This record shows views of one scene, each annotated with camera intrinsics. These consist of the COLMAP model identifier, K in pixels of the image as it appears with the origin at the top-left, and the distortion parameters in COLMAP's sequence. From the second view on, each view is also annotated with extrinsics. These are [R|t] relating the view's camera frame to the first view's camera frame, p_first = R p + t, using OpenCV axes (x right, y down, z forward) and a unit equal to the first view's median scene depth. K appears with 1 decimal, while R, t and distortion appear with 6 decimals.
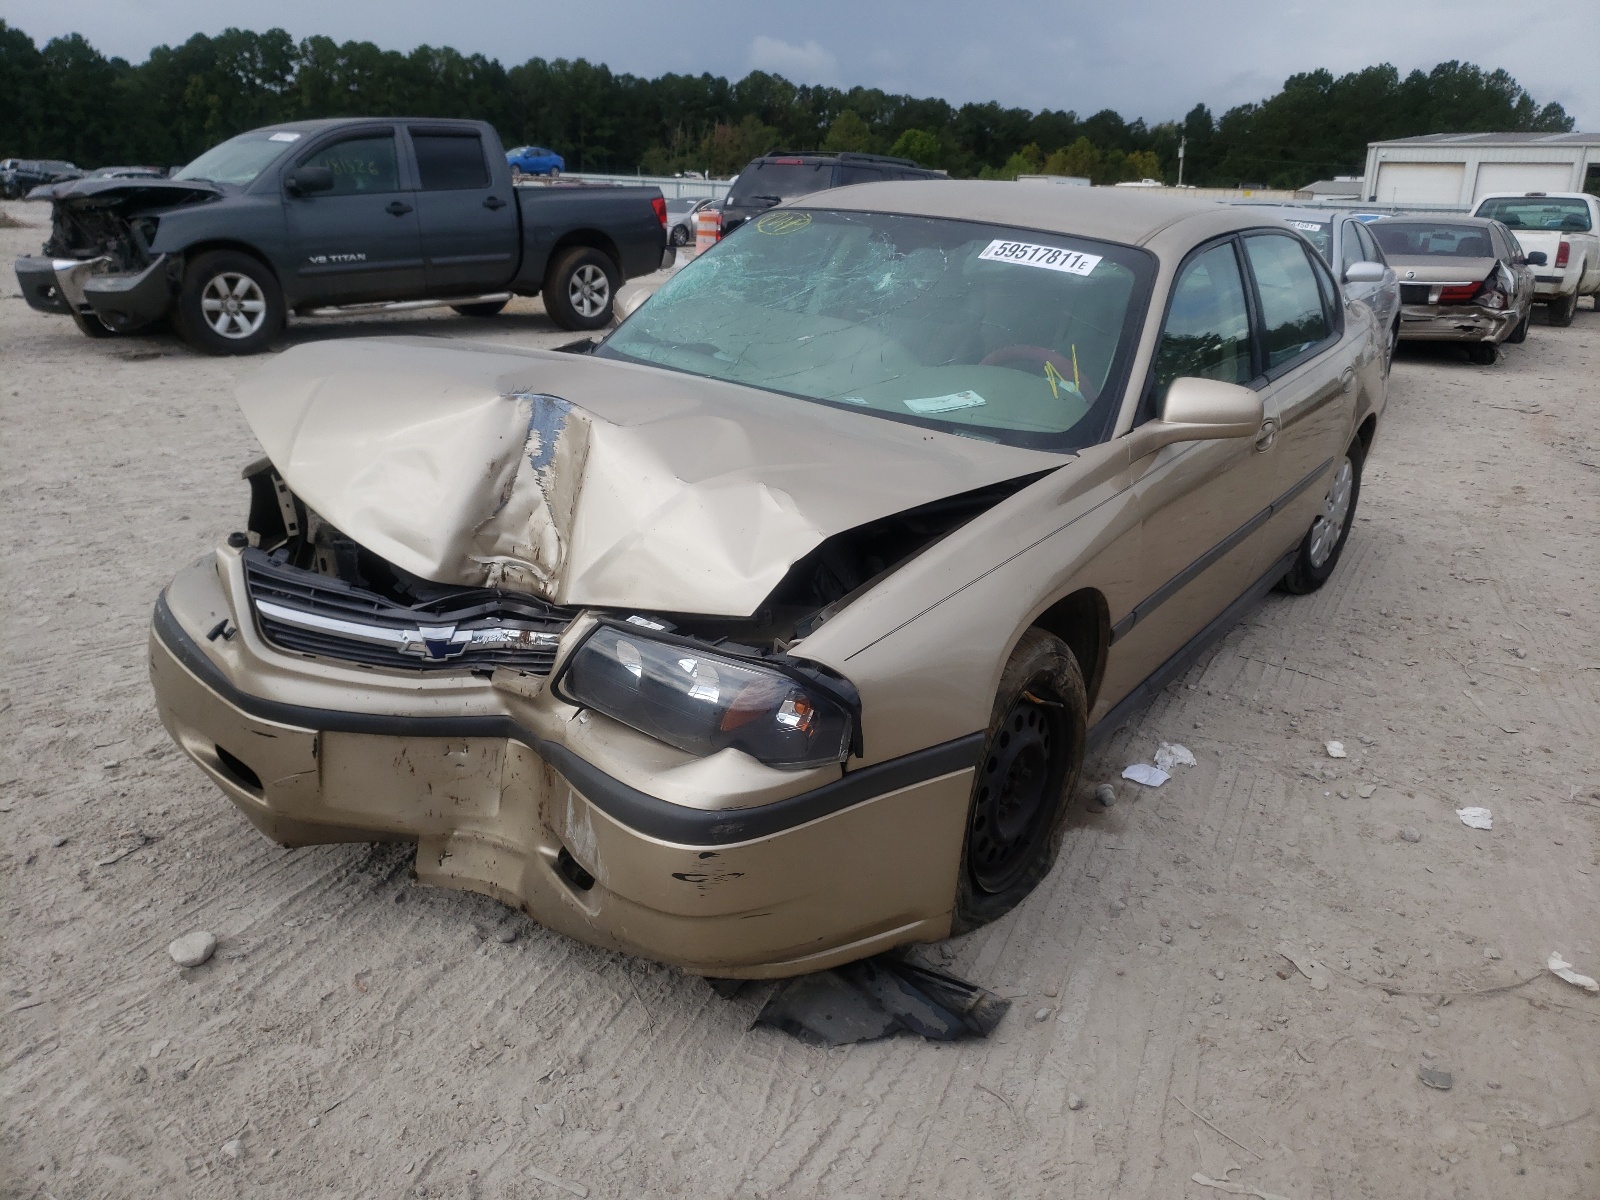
lens RADIAL K [[1182.9, 0, 799.3], [0, 1182.9, 579.5], [0, 0, 1]] dist [-0.001966, -0.011194]
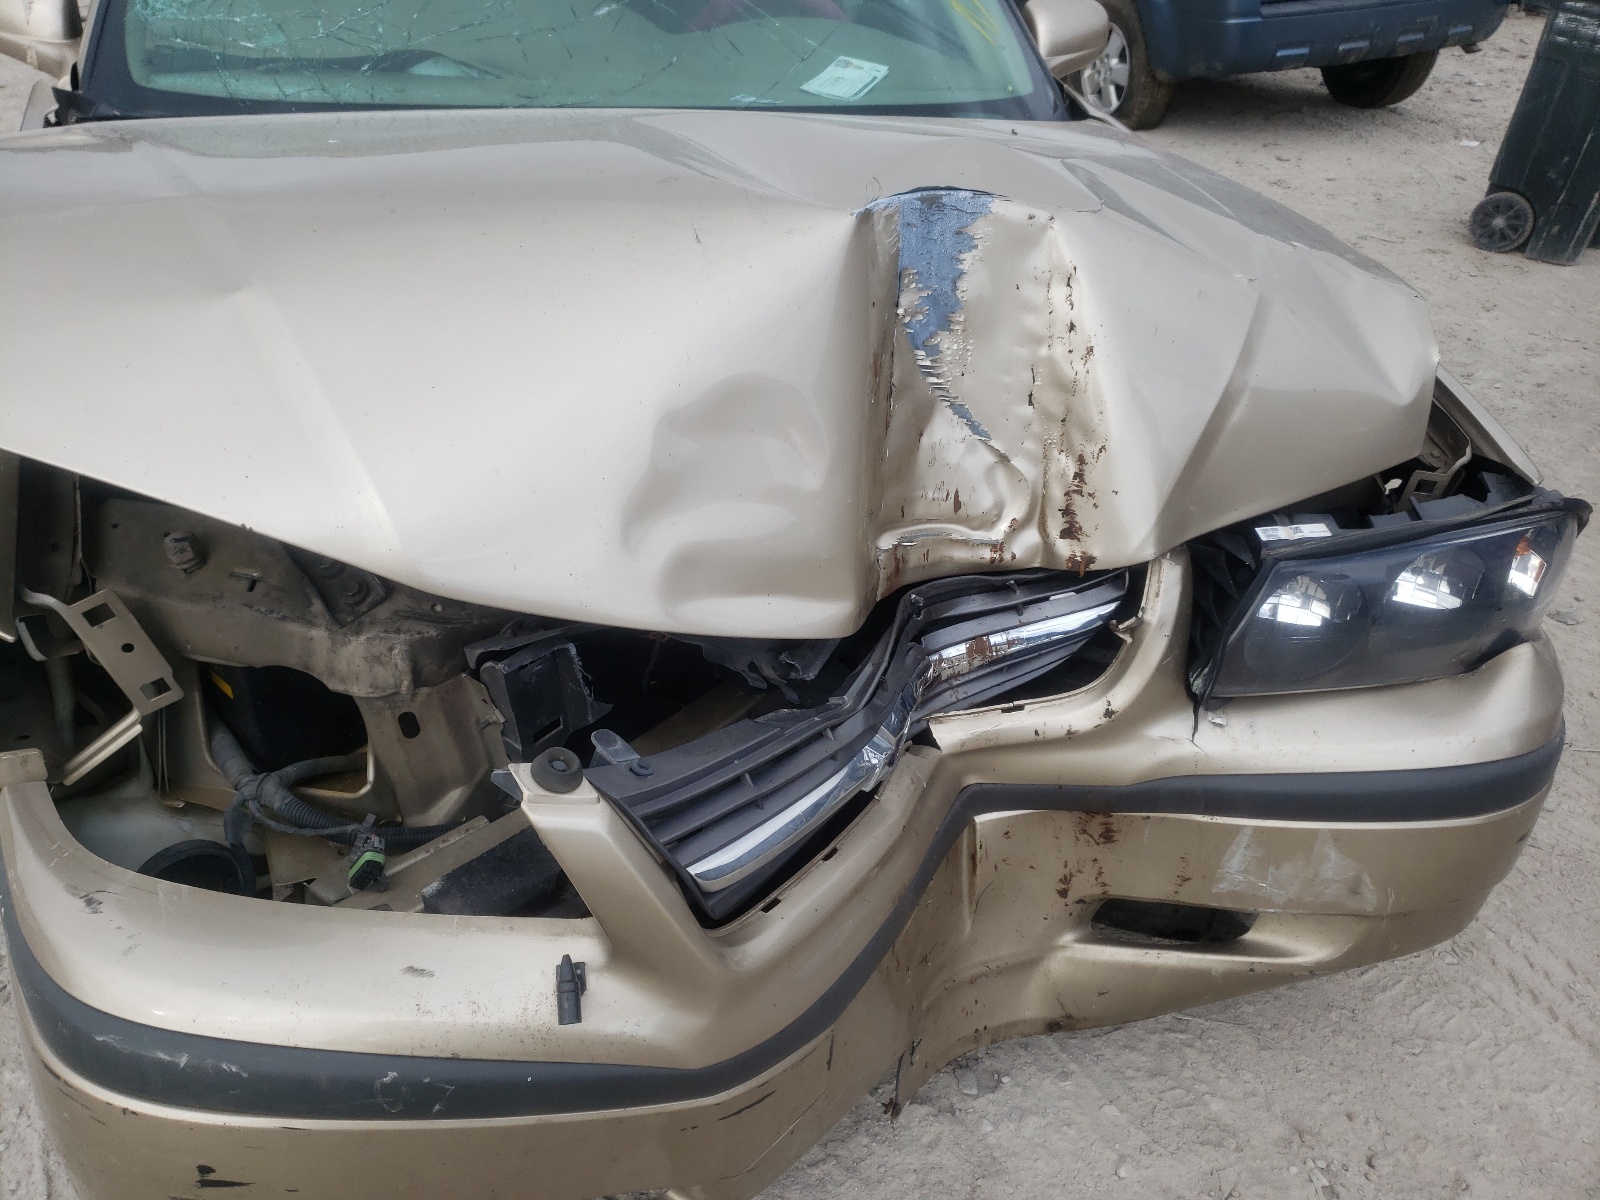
lens RADIAL K [[1182.9, 0, 799.3], [0, 1182.9, 579.5], [0, 0, 1]] dist [-0.001966, -0.011194]
pose [[0.725471, -0.419020, 0.545998, -0.582185], [0.253283, 0.900180, 0.354294, -0.196569], [-0.639953, -0.118738, 0.759185, 0.643895]]
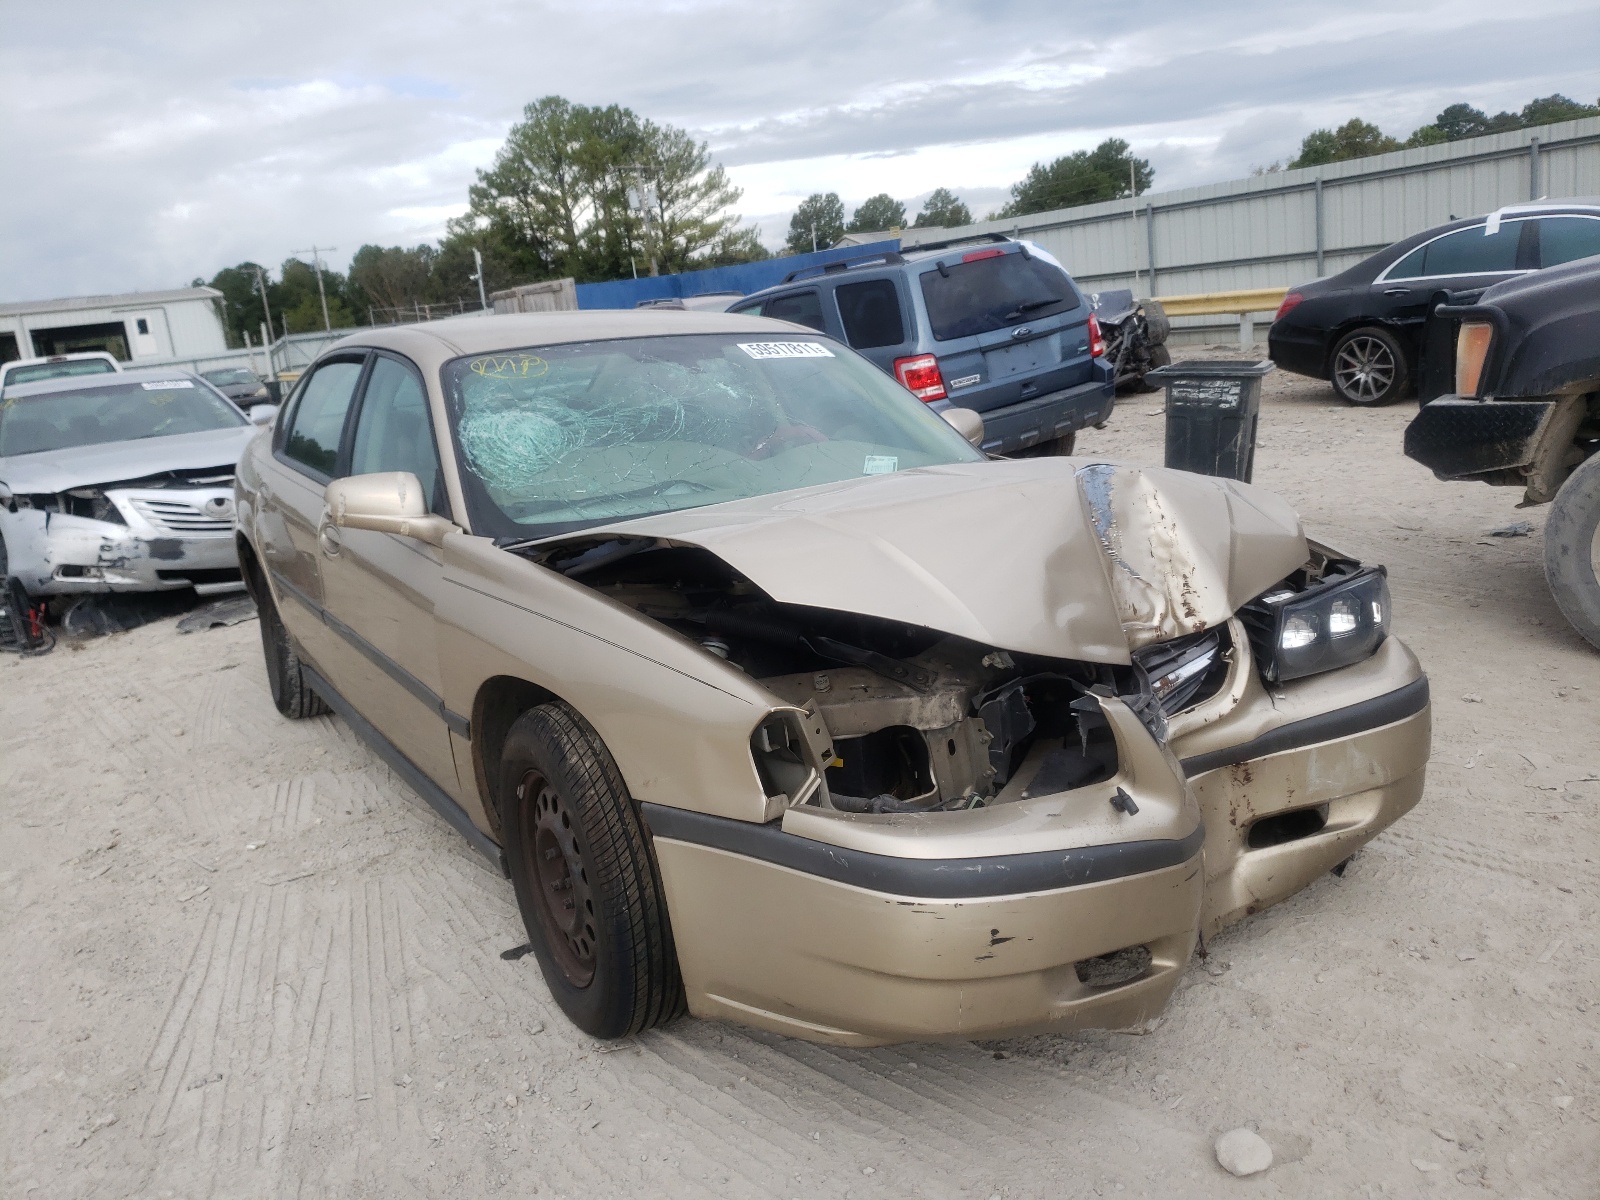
lens RADIAL K [[1182.9, 0, 799.3], [0, 1182.9, 579.5], [0, 0, 1]] dist [-0.001966, -0.011194]
pose [[0.474155, -0.300448, 0.827592, -1.269950], [0.397464, 0.911786, 0.103294, -0.278283], [-0.785621, 0.279960, 0.551745, 0.652577]]
